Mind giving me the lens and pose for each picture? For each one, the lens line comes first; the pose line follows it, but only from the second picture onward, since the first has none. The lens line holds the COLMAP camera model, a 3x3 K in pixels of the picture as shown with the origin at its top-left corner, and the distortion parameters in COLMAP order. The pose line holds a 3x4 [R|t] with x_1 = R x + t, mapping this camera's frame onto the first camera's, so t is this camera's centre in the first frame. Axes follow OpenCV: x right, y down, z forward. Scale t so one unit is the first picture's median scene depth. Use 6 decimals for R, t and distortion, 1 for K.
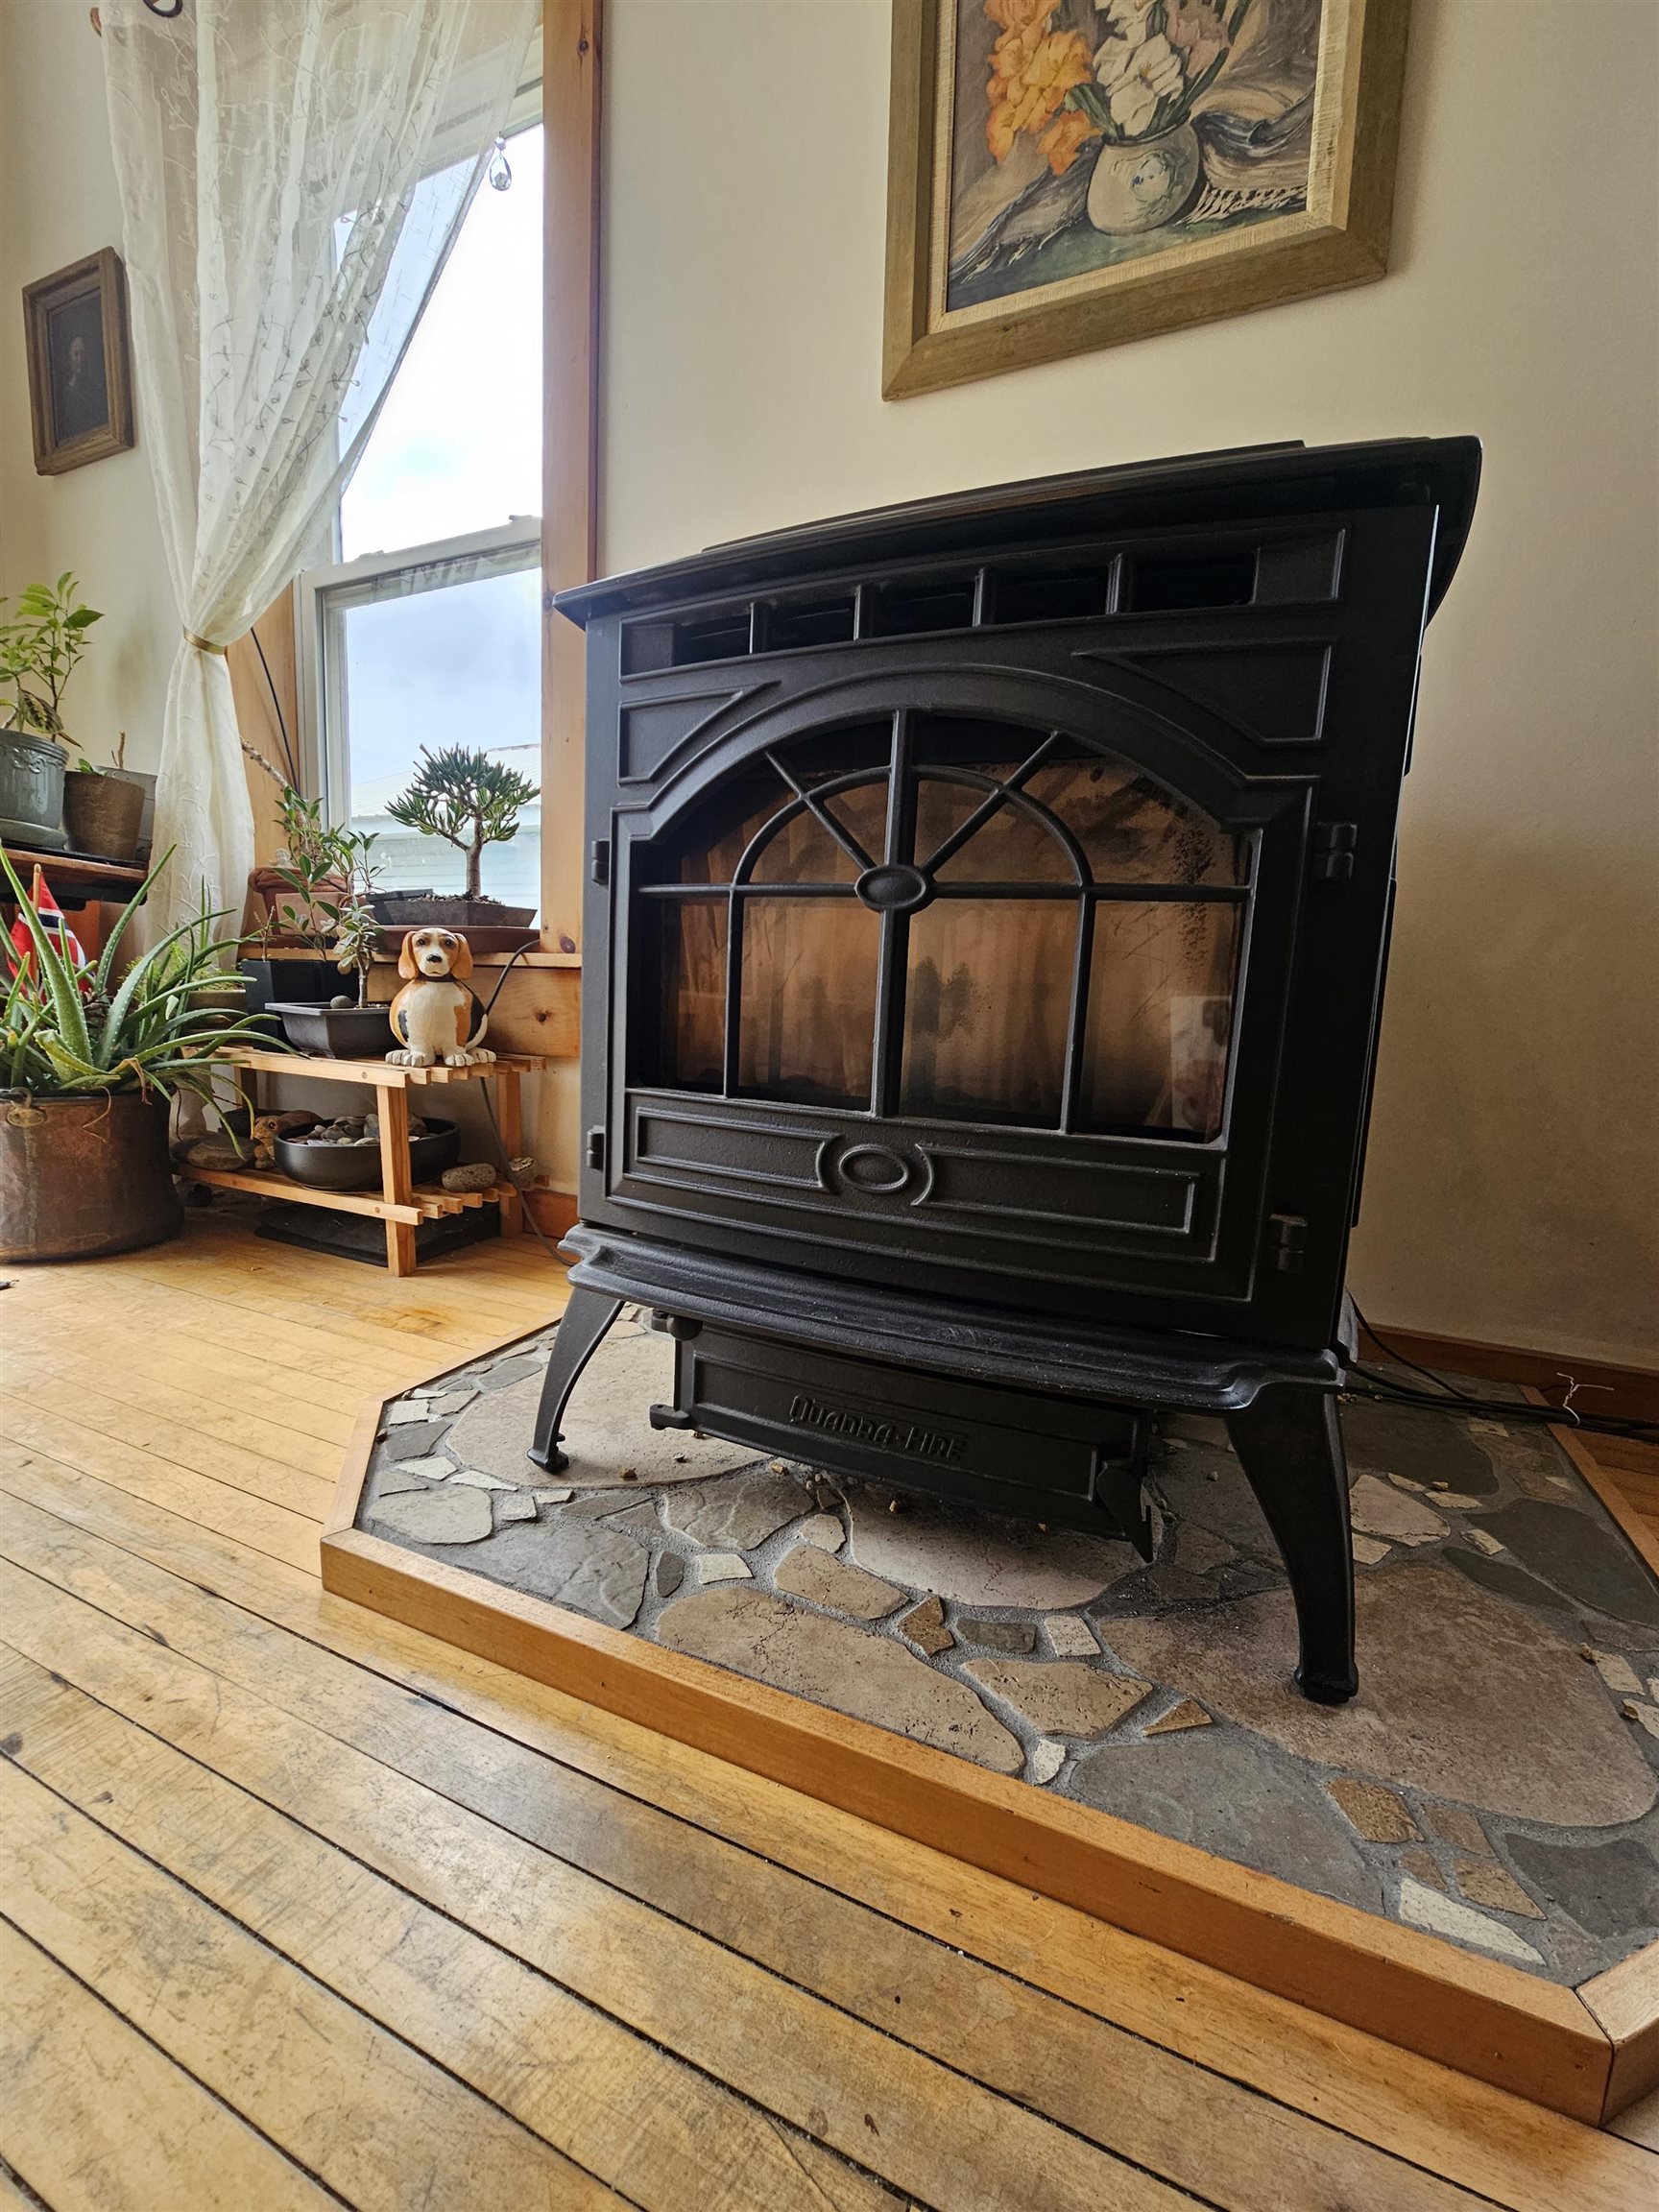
lens RADIAL K [[895.8, 0, 835.2], [0, 895.8, 1106.7], [0, 0, 1]] dist [0.001700, 0.000084]
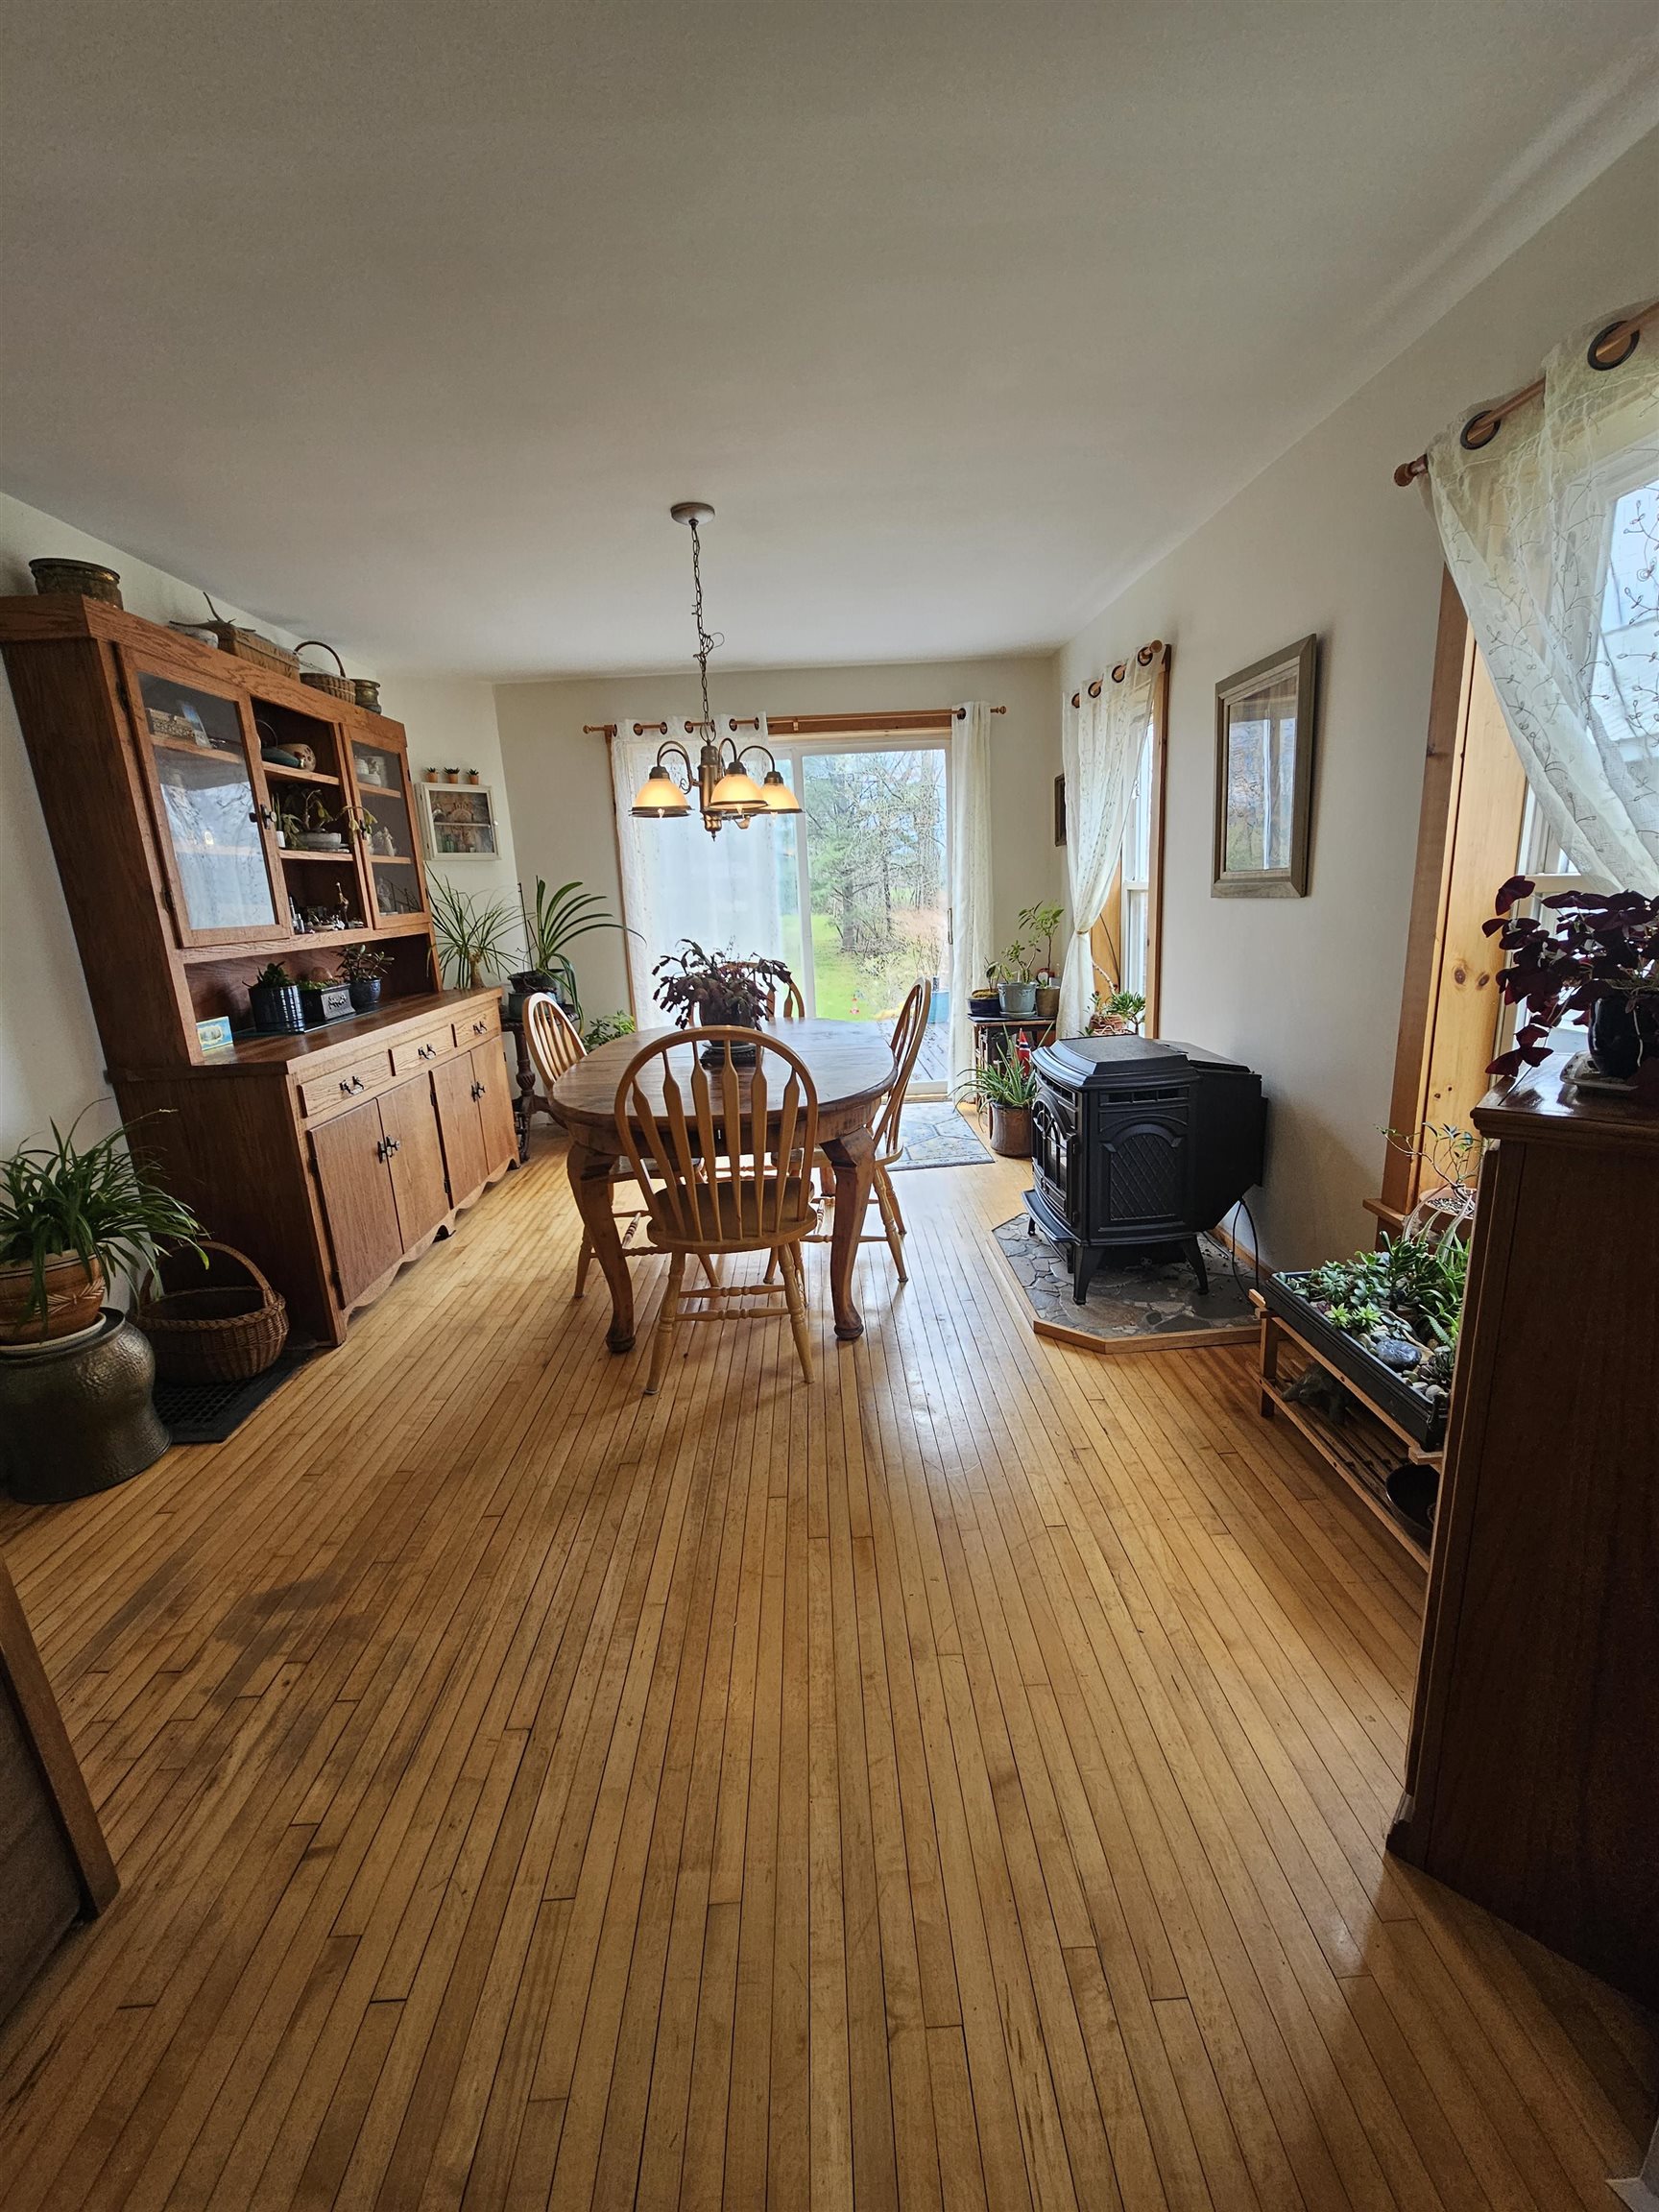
lens RADIAL K [[895.8, 0, 835.2], [0, 895.8, 1106.7], [0, 0, 1]] dist [0.001700, 0.000084]
pose [[0.428550, 0.145163, -0.891780, 3.197220], [-0.054131, 0.989361, 0.135034, -0.763625], [0.901895, -0.009596, 0.431849, -1.764749]]
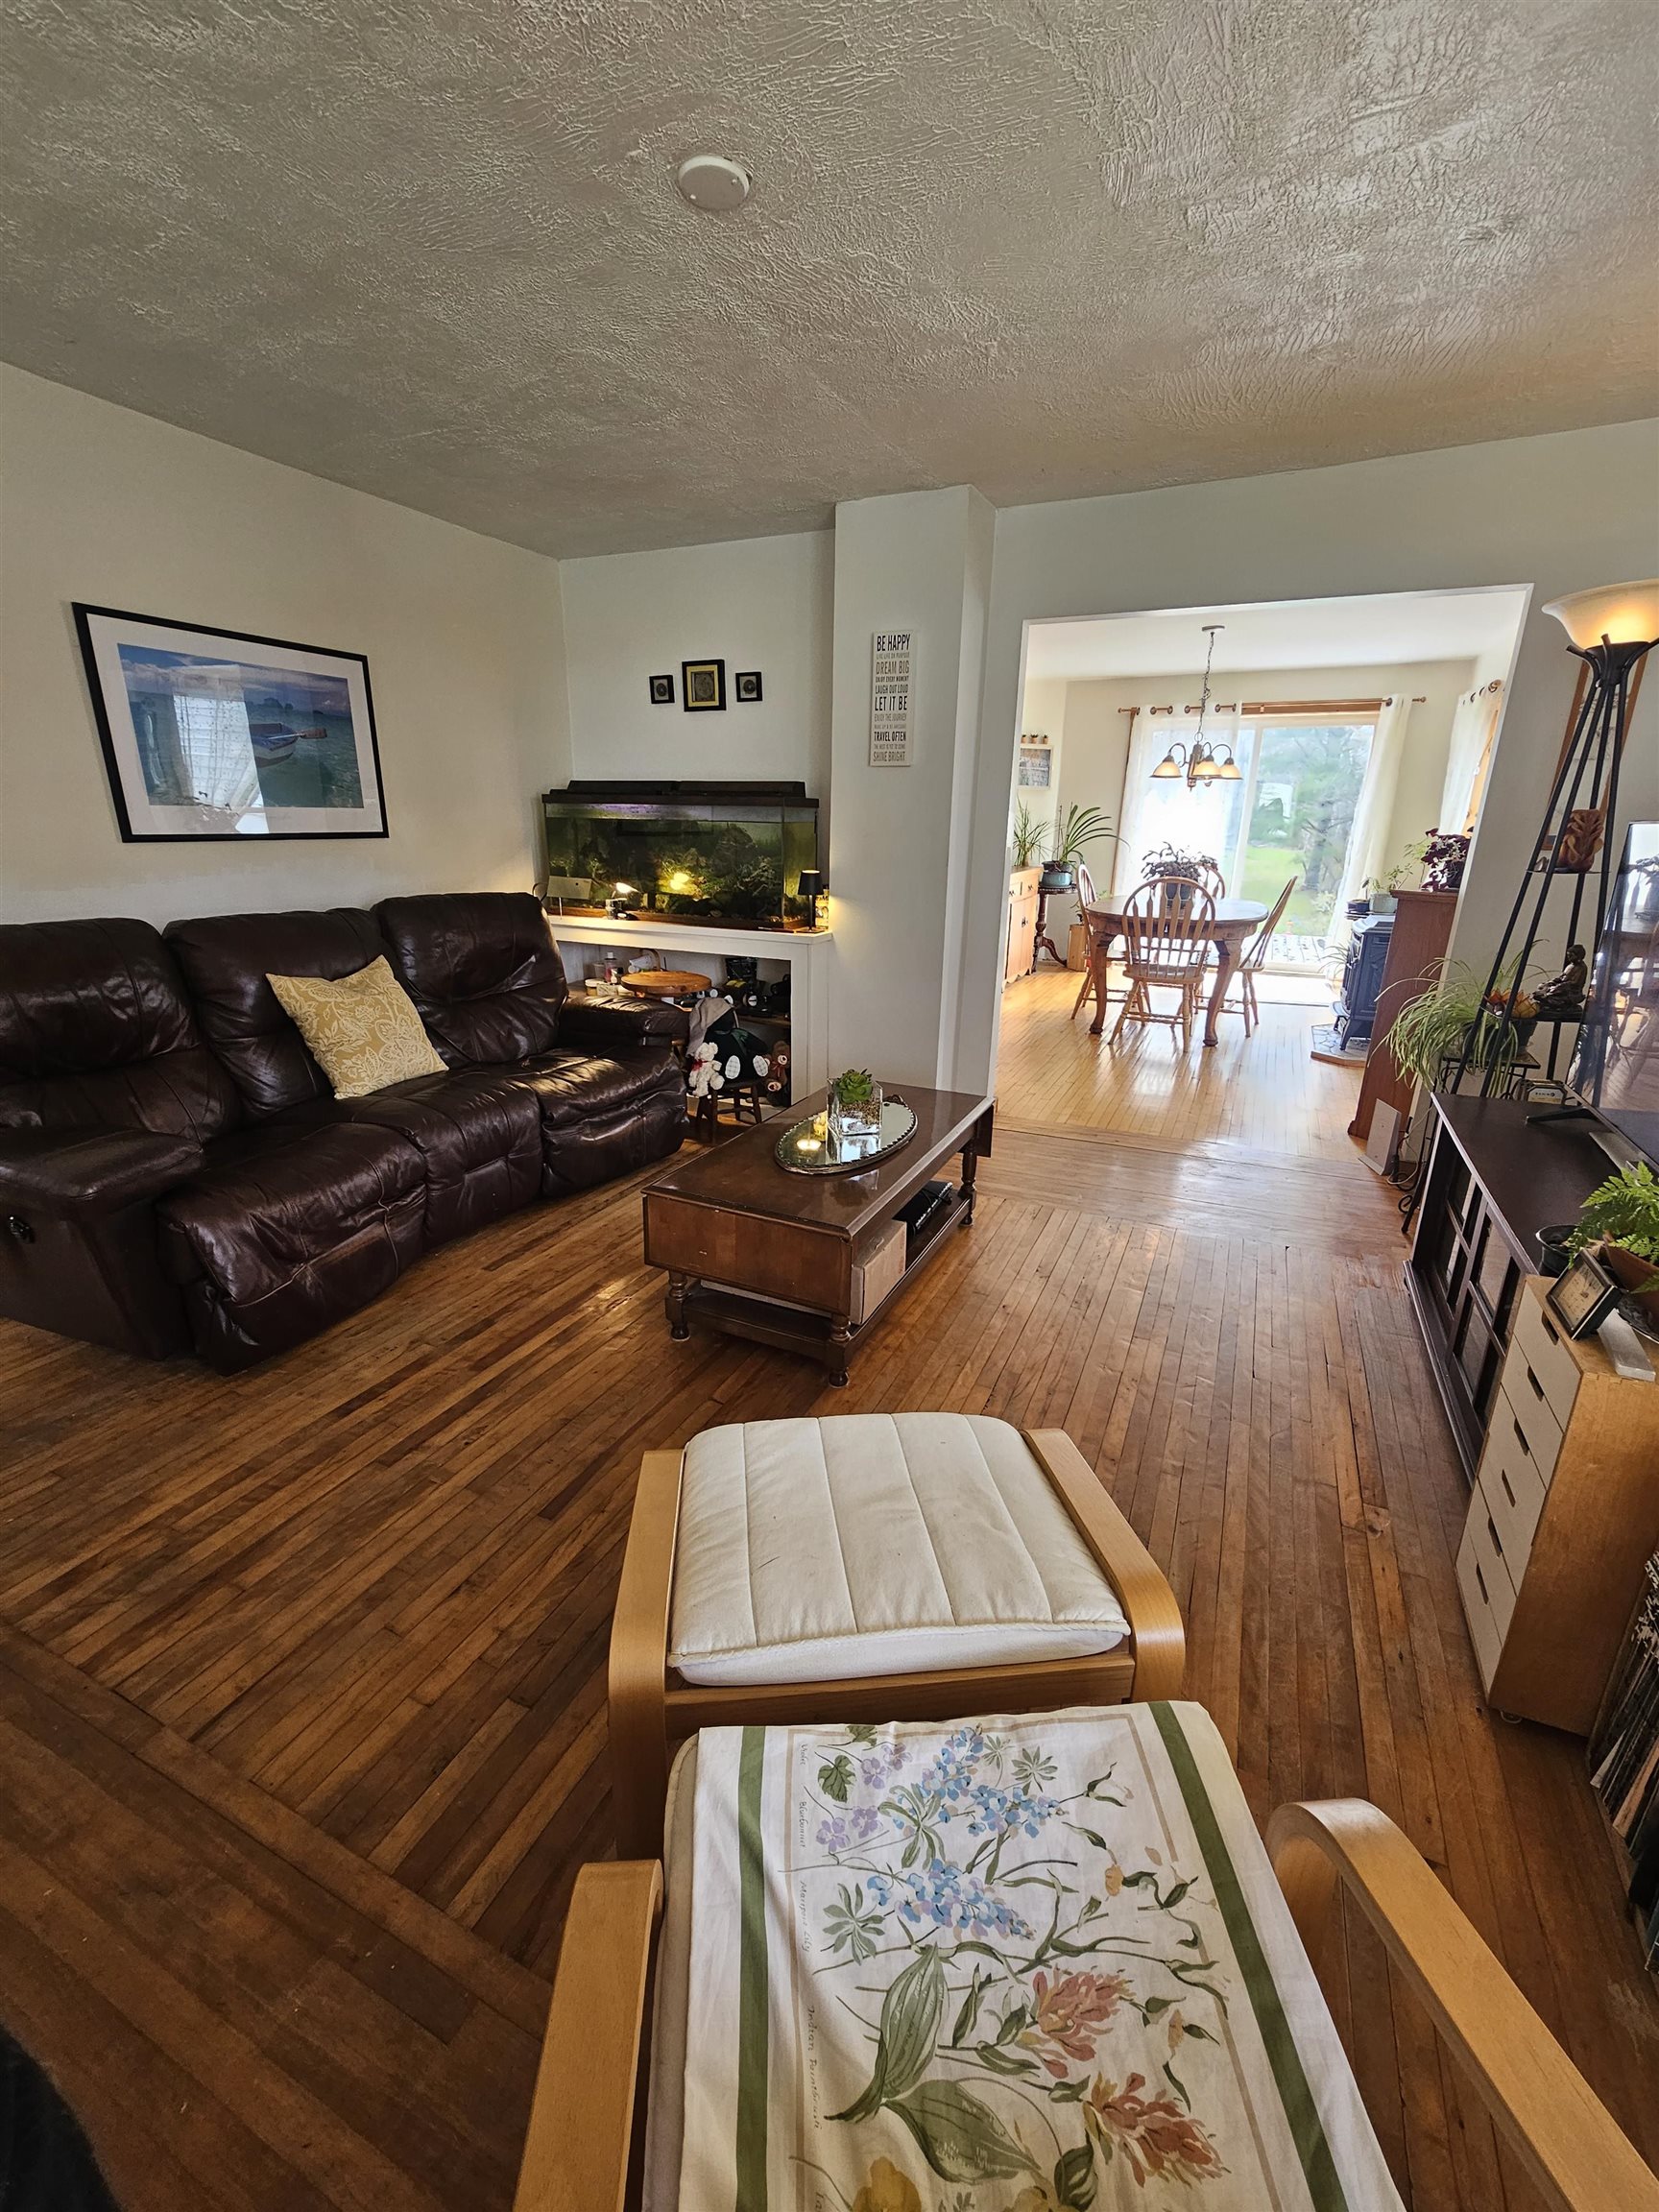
lens RADIAL K [[895.8, 0, 835.2], [0, 895.8, 1106.7], [0, 0, 1]] dist [0.001700, 0.000084]
pose [[-0.028366, 0.261735, -0.964723, 7.821002], [-0.147291, 0.953482, 0.263016, -0.330833], [0.988686, 0.149555, 0.011505, -3.340261]]
